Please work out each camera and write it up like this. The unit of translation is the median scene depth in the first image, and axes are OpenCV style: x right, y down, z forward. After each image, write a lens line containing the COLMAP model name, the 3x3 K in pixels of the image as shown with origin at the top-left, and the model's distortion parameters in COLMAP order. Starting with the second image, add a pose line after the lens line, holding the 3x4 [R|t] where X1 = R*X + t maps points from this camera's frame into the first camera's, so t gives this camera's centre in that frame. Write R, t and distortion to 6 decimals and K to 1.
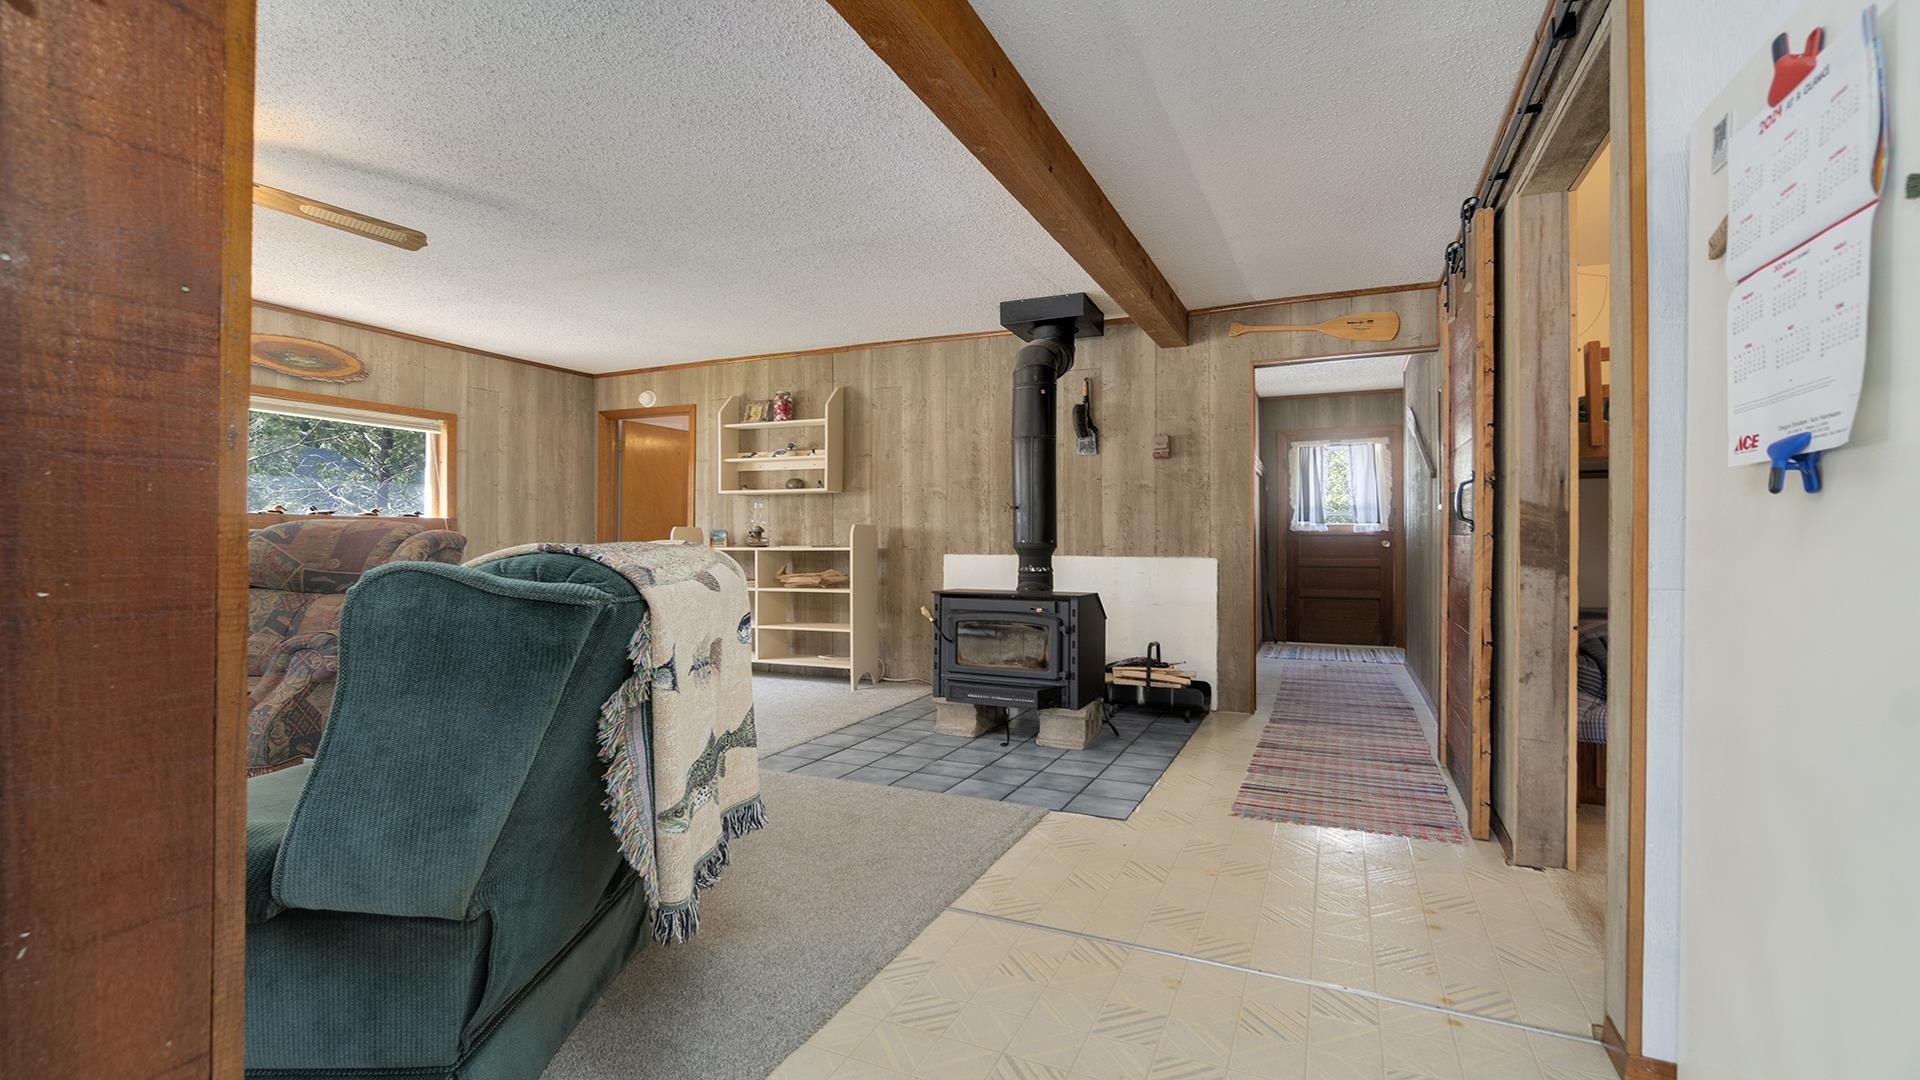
lens RADIAL K [[846.2, 0, 961.3], [0, 846.2, 527.3], [0, 0, 1]] dist [0.000230, 0.001217]
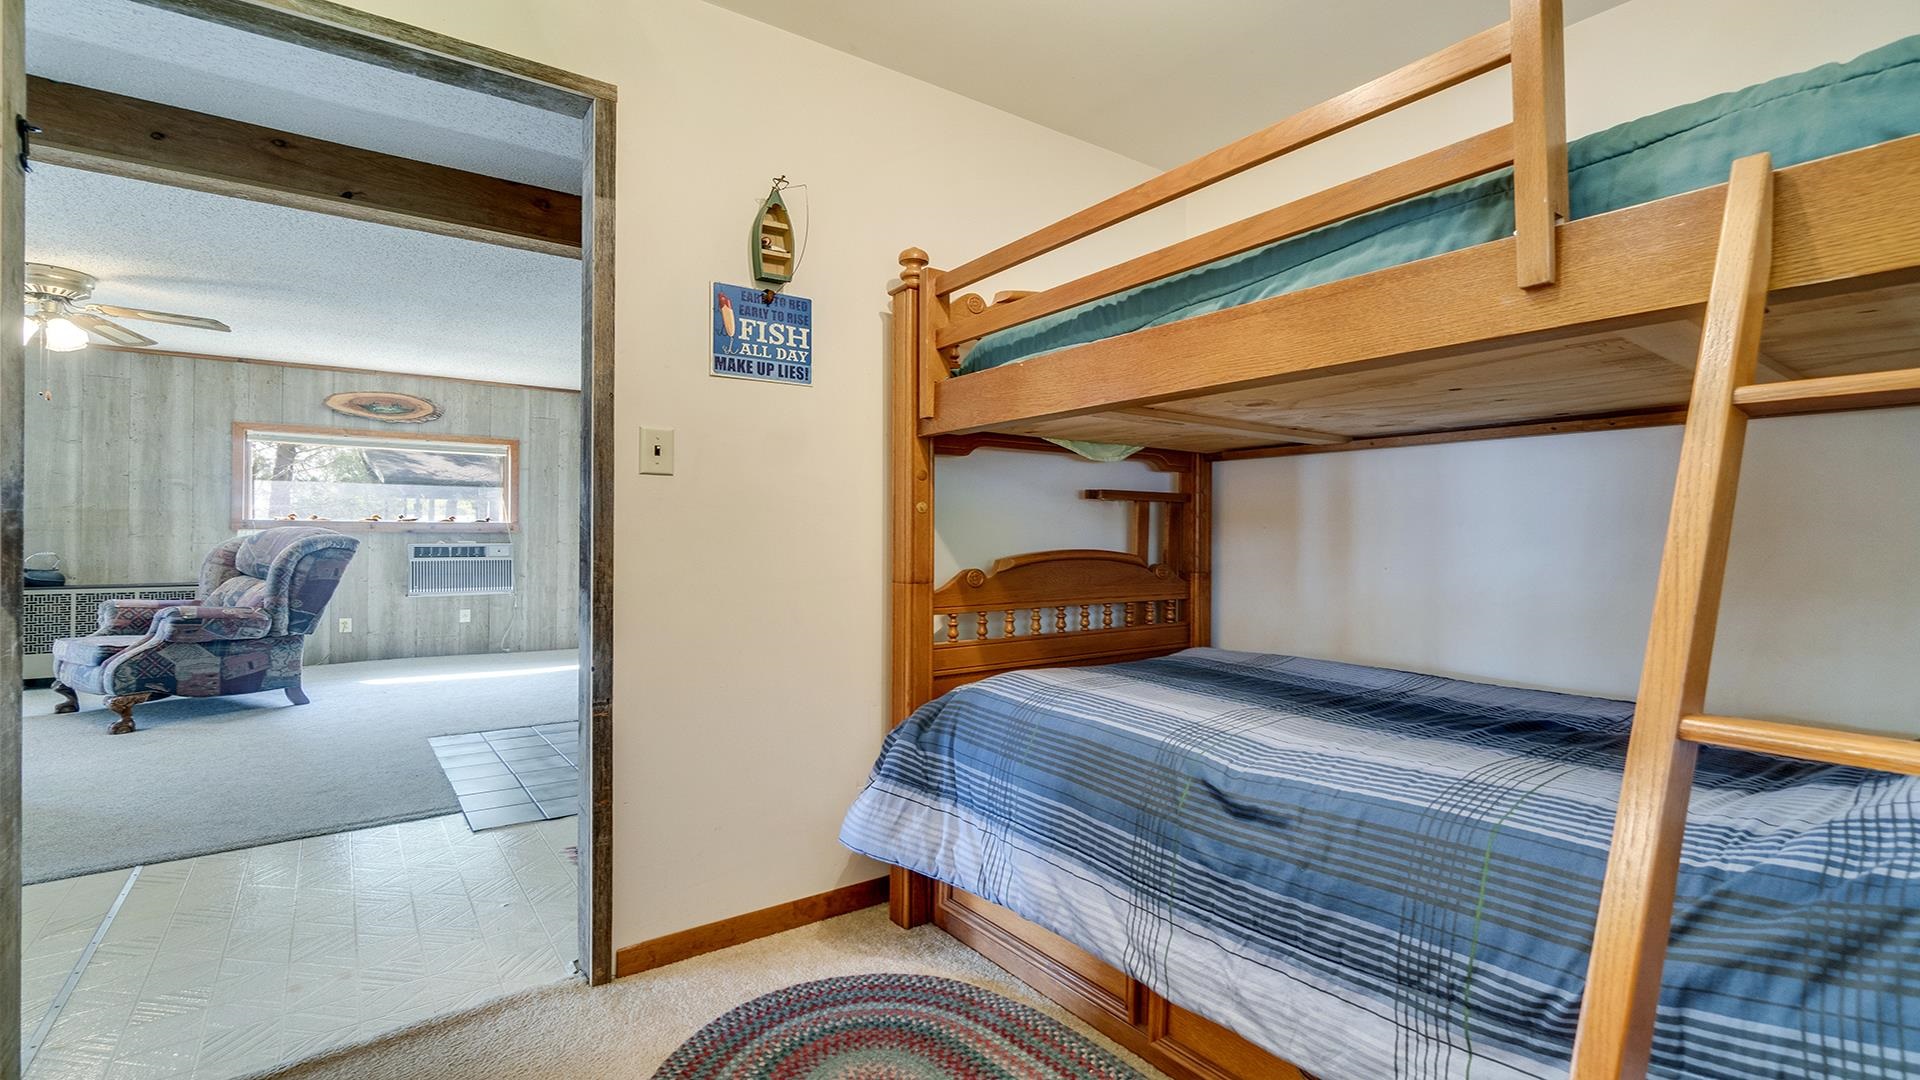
lens RADIAL K [[865.4, 0, 968.0], [0, 865.4, 532.8], [0, 0, 1]] dist [0.001326, 0.000512]
pose [[0.865287, 0.003548, -0.501265, 0.733827], [0.002863, 0.999924, 0.012018, -0.009729], [0.501269, -0.011834, 0.865210, 0.253394]]
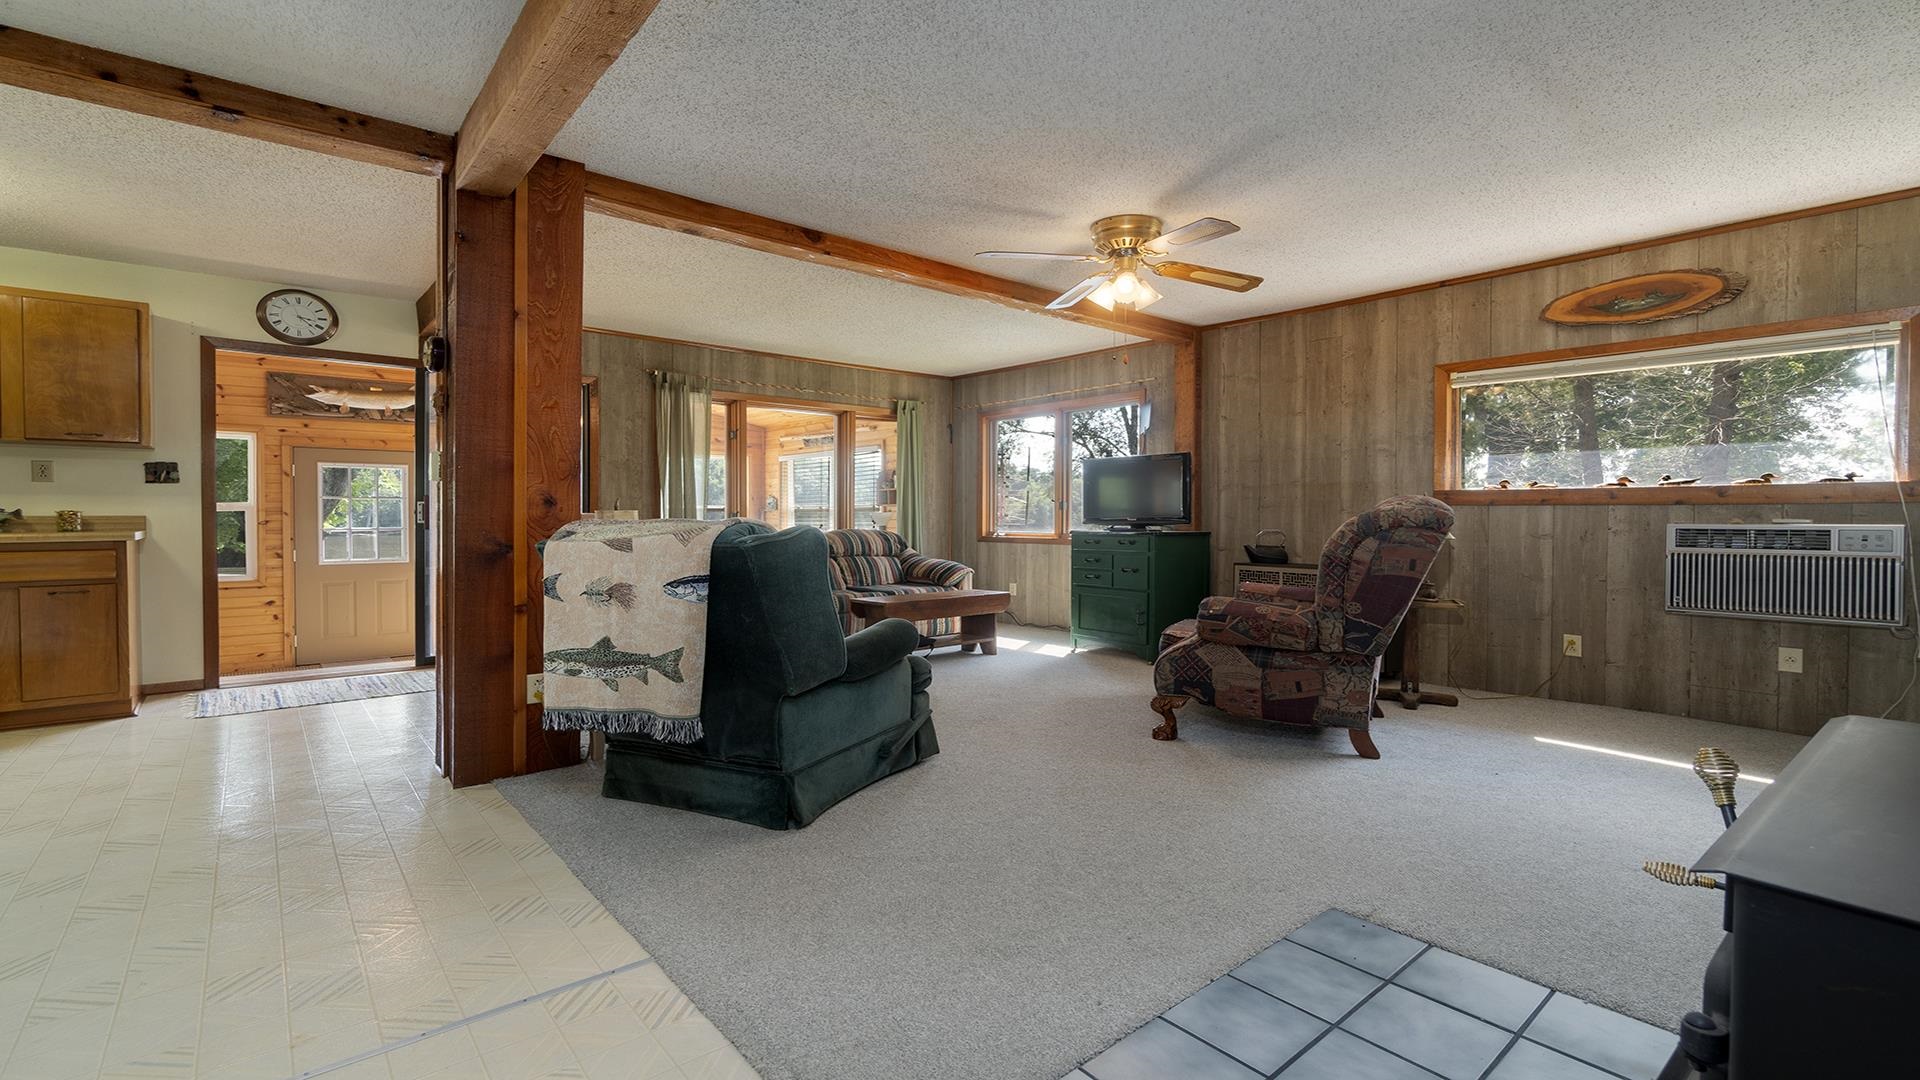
lens RADIAL K [[846.2, 0, 961.3], [0, 846.2, 527.3], [0, 0, 1]] dist [0.000230, 0.001217]
pose [[-0.443490, 0.013252, -0.896181, 0.273587], [0.013444, 0.999877, 0.008132, 0.010382], [0.896178, -0.008442, -0.443614, 0.762374]]
